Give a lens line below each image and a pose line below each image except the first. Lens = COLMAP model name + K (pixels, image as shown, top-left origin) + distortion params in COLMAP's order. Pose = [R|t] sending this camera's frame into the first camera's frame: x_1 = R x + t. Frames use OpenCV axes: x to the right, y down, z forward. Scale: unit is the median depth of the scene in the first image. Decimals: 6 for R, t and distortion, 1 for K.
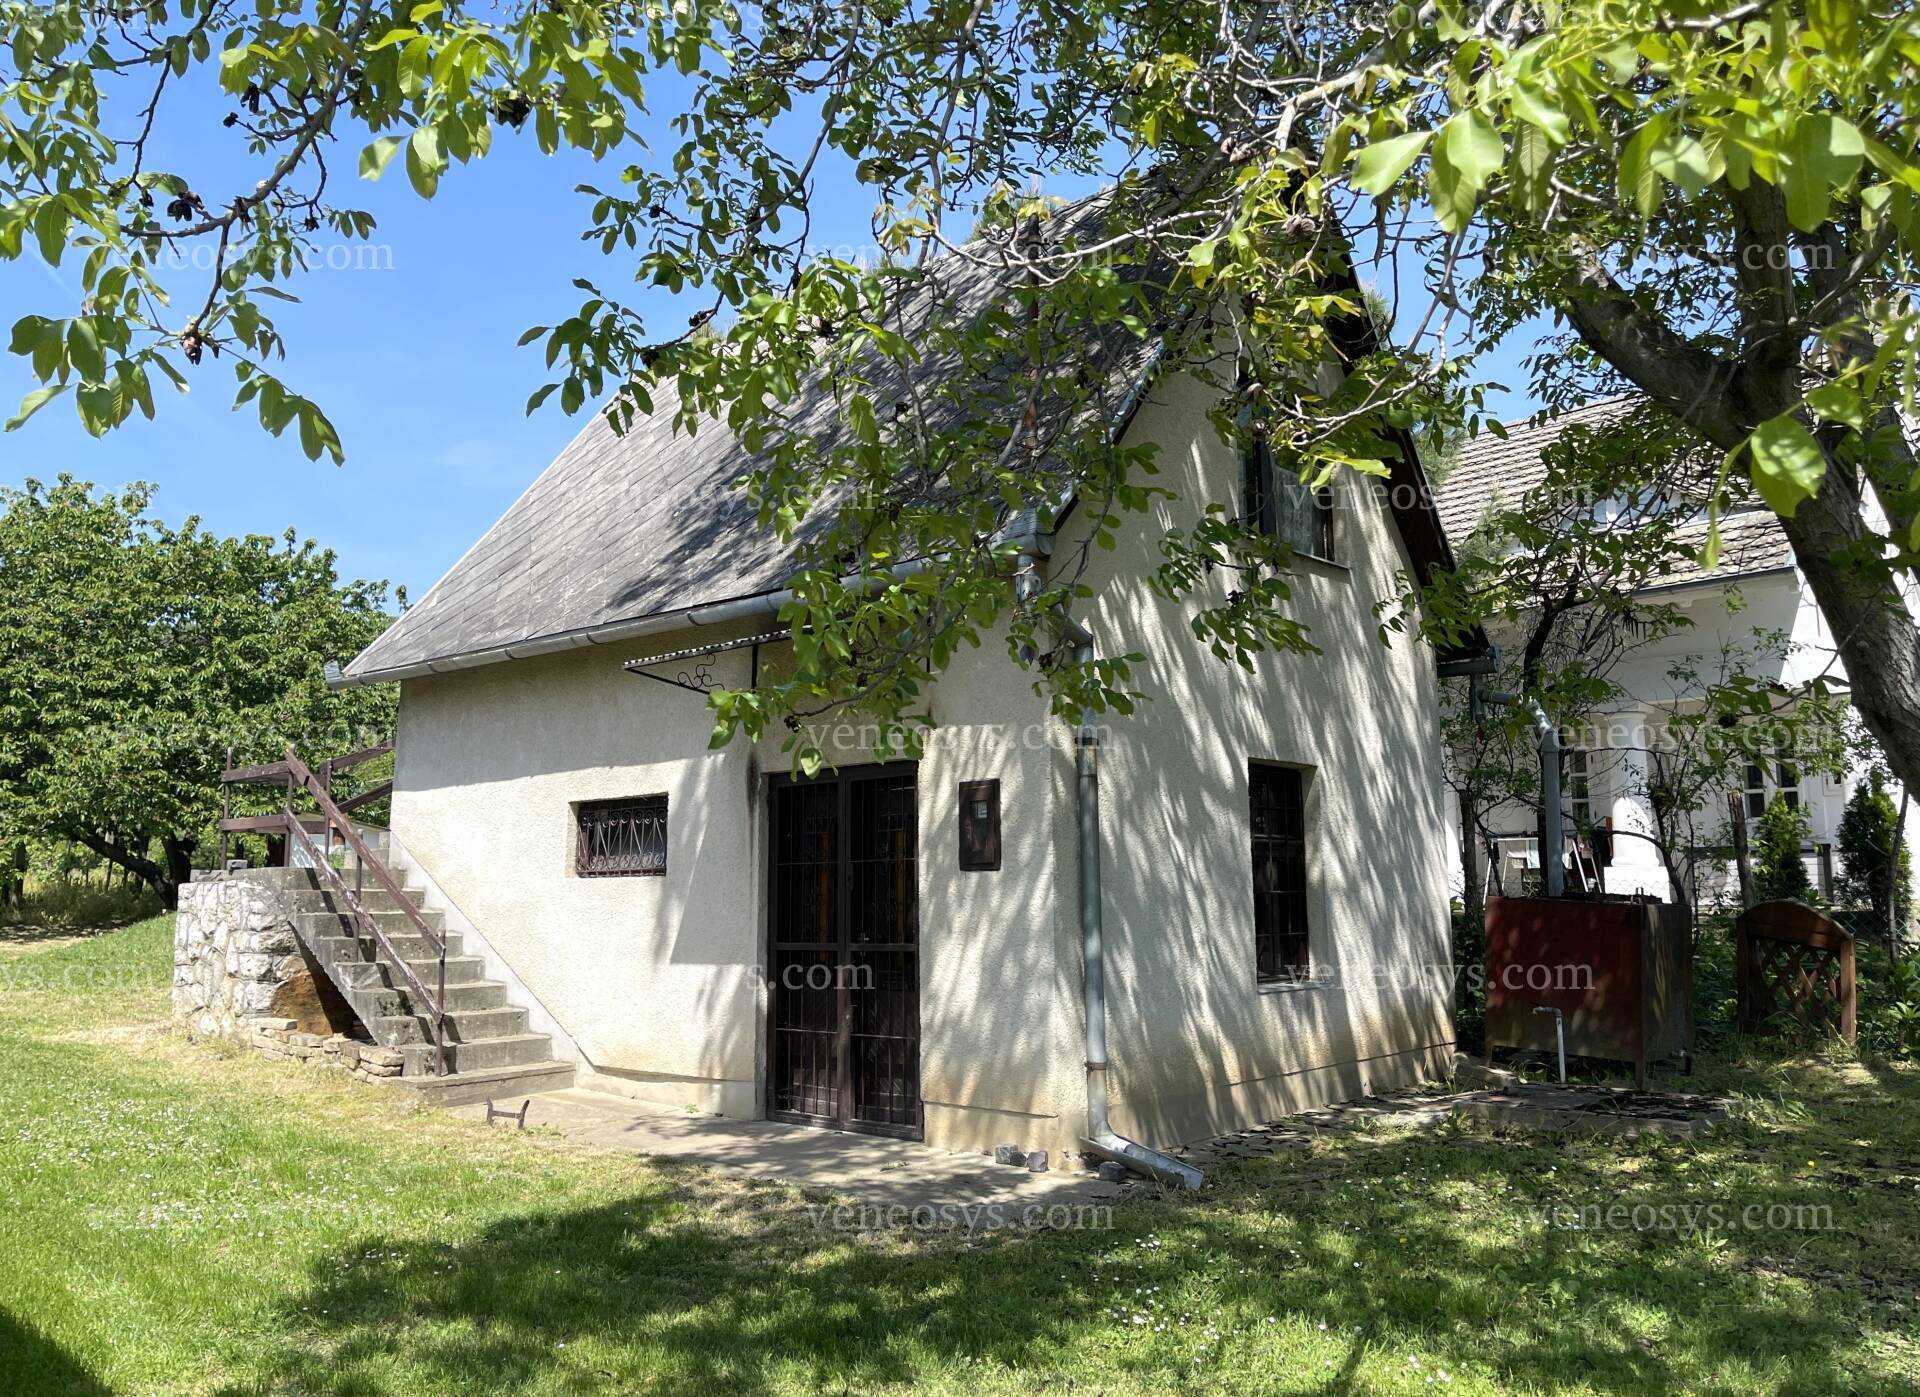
lens RADIAL K [[1462.3, 0, 946.2], [0, 1462.3, 696.9], [0, 0, 1]] dist [0.043280, 0.004806]
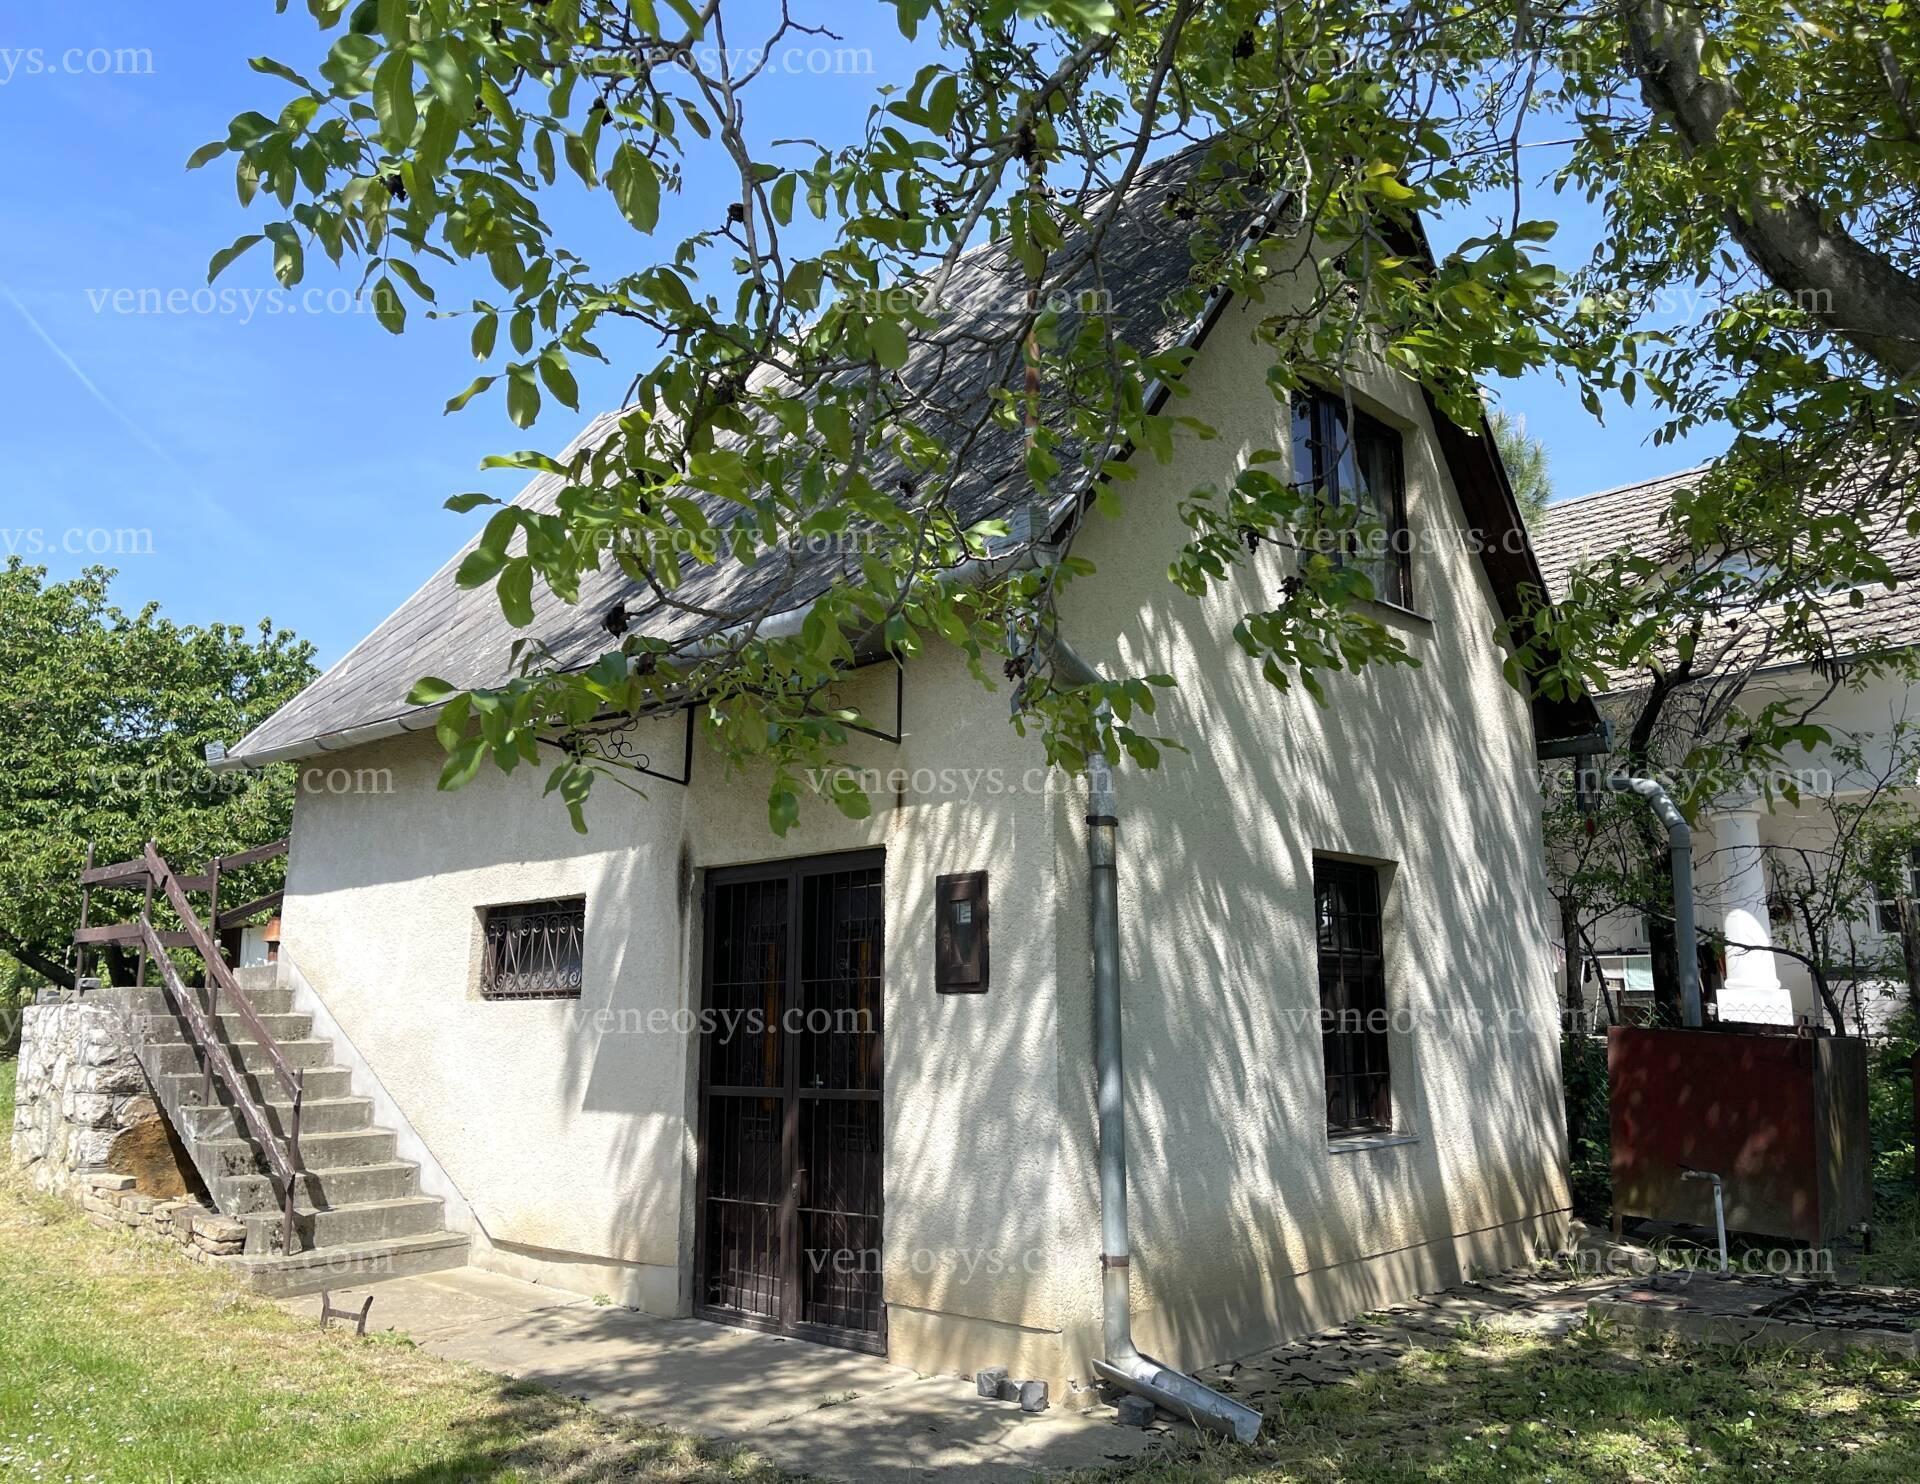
lens RADIAL K [[1505.5, 0, 976.8], [0, 1505.5, 742.9], [0, 0, 1]] dist [0.049529, -0.026531]
pose [[0.999979, 0.000890, -0.006435, 0.028937], [-0.001178, 0.998992, -0.044872, 0.019909], [0.006388, 0.044878, 0.998972, 0.172520]]
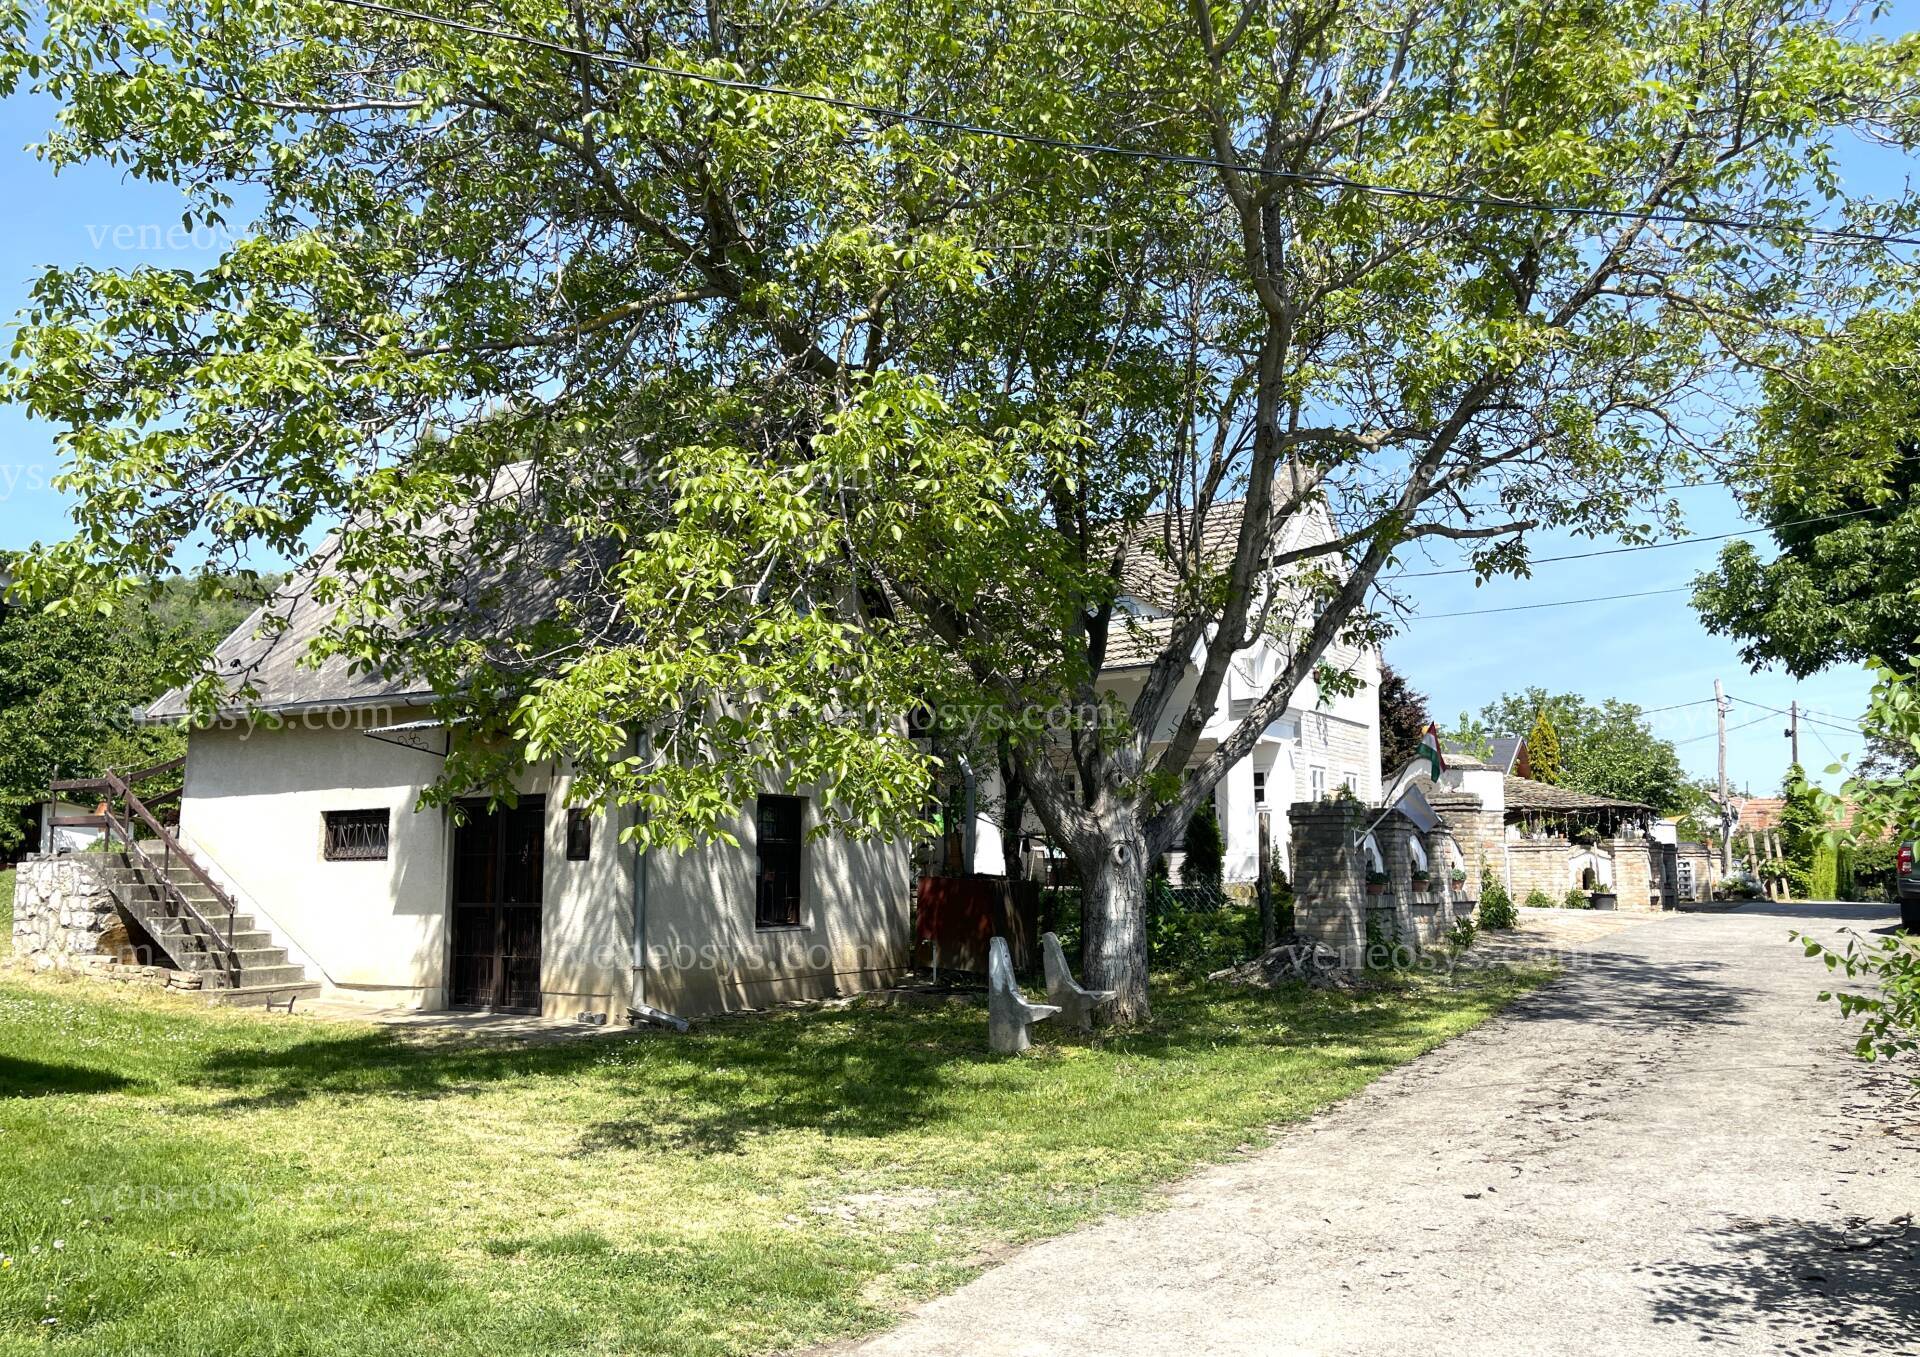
lens RADIAL K [[1330.6, 0, 964.7], [0, 1330.6, 684.4], [0, 0, 1]] dist [0.000410, -0.001376]
pose [[0.975059, 0.032330, 0.219579, 0.092648], [-0.030968, 0.999474, -0.009642, -0.072332], [-0.219775, 0.002601, 0.975547, -0.528021]]
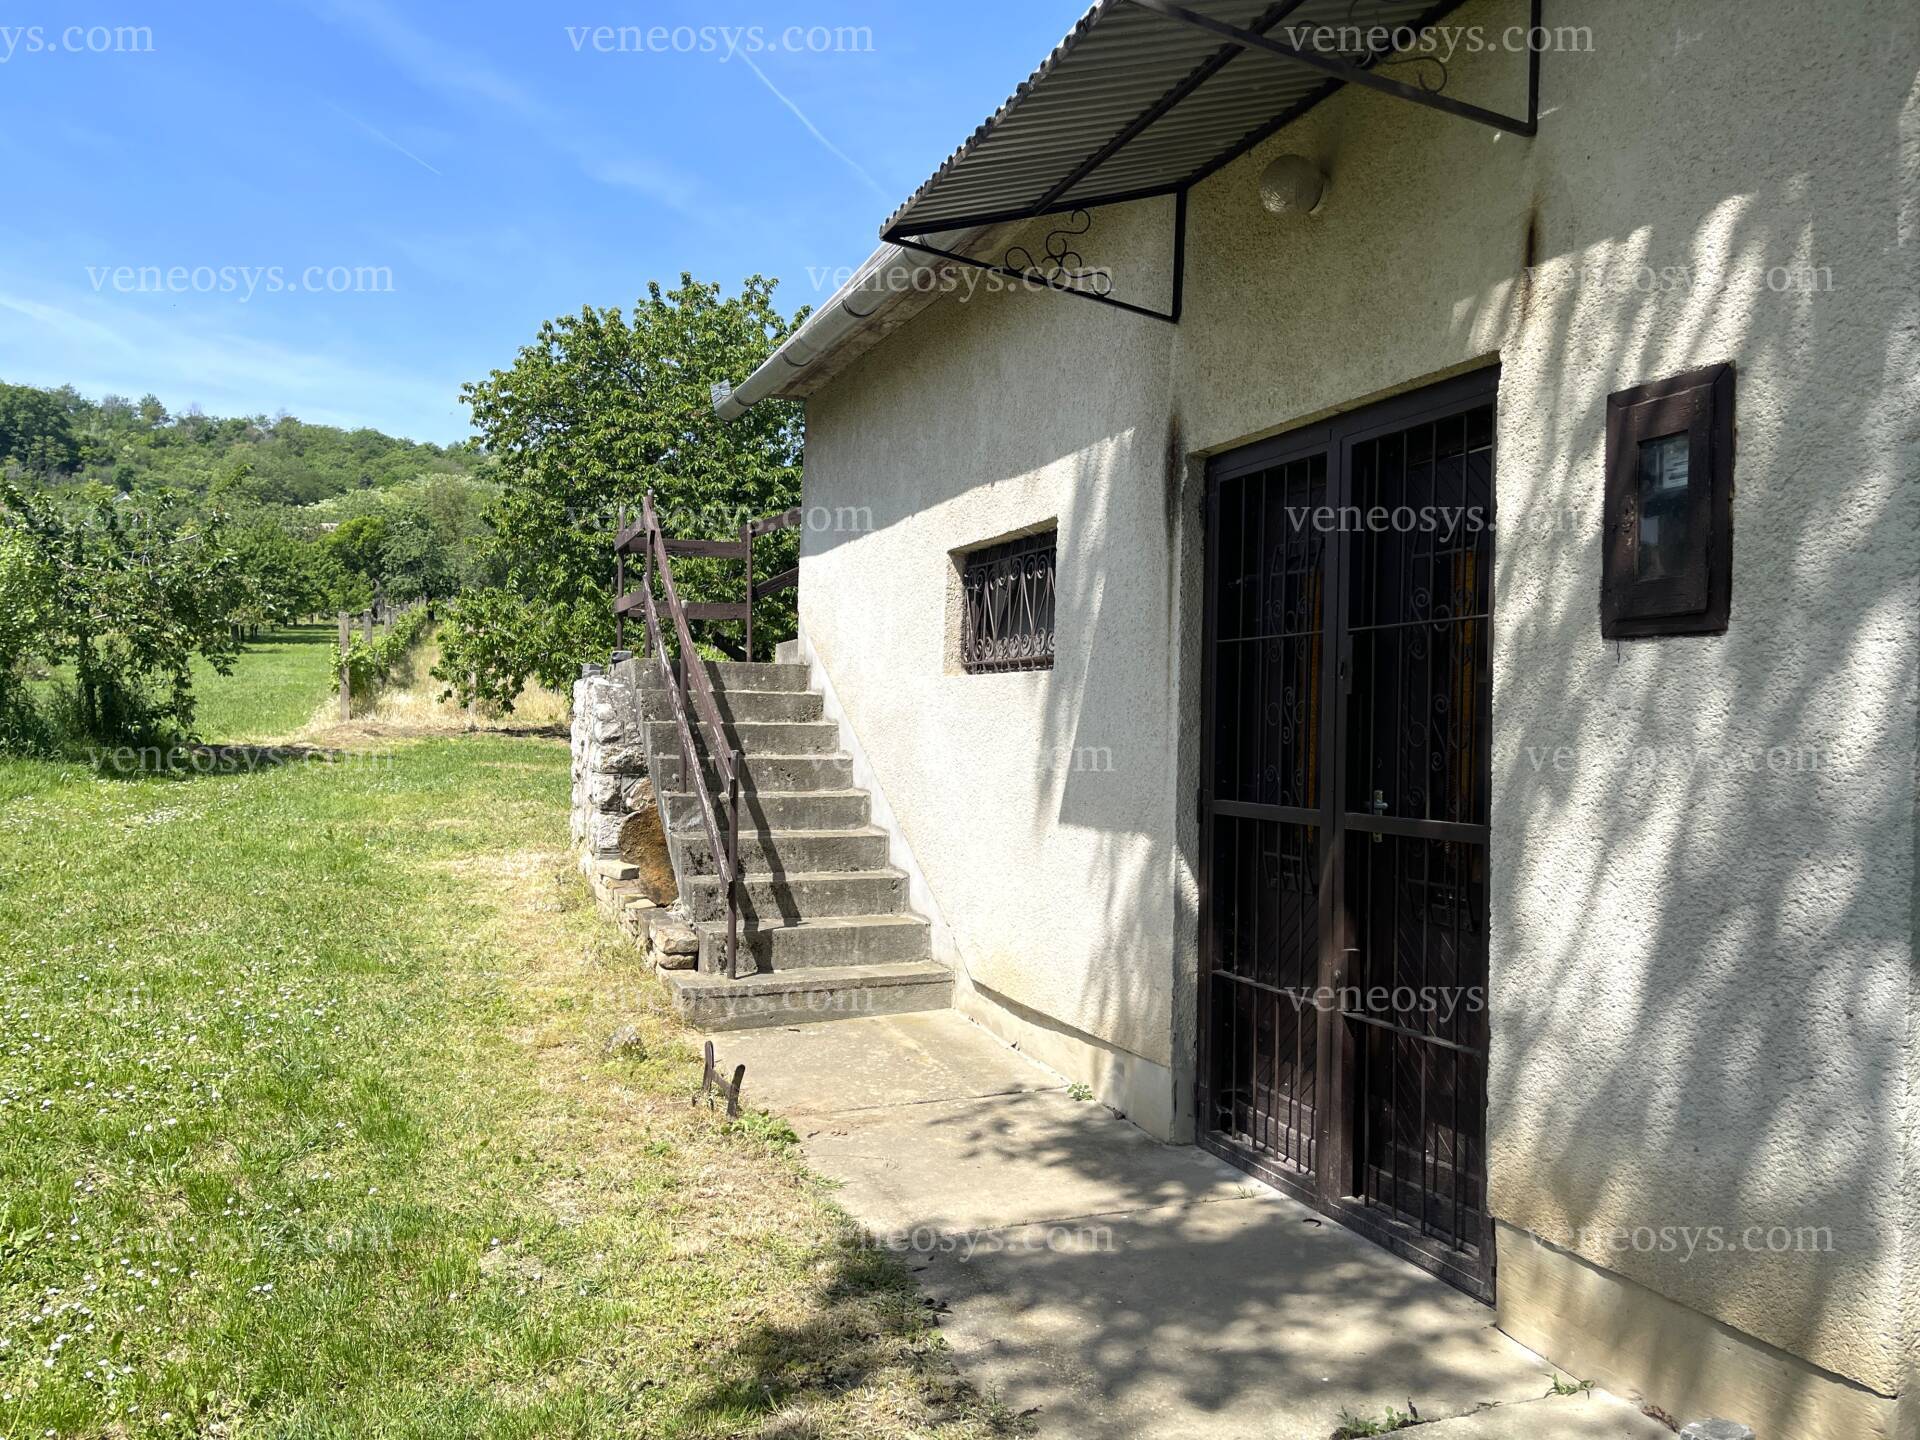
lens RADIAL K [[1471.3, 0, 970.2], [0, 1471.3, 732.0], [0, 0, 1]] dist [0.036341, -0.005698]
pose [[0.897598, 0.023611, -0.440183, 0.025114], [0.039502, 0.990239, 0.133666, 0.069936], [0.439042, -0.137367, 0.887903, 0.484724]]
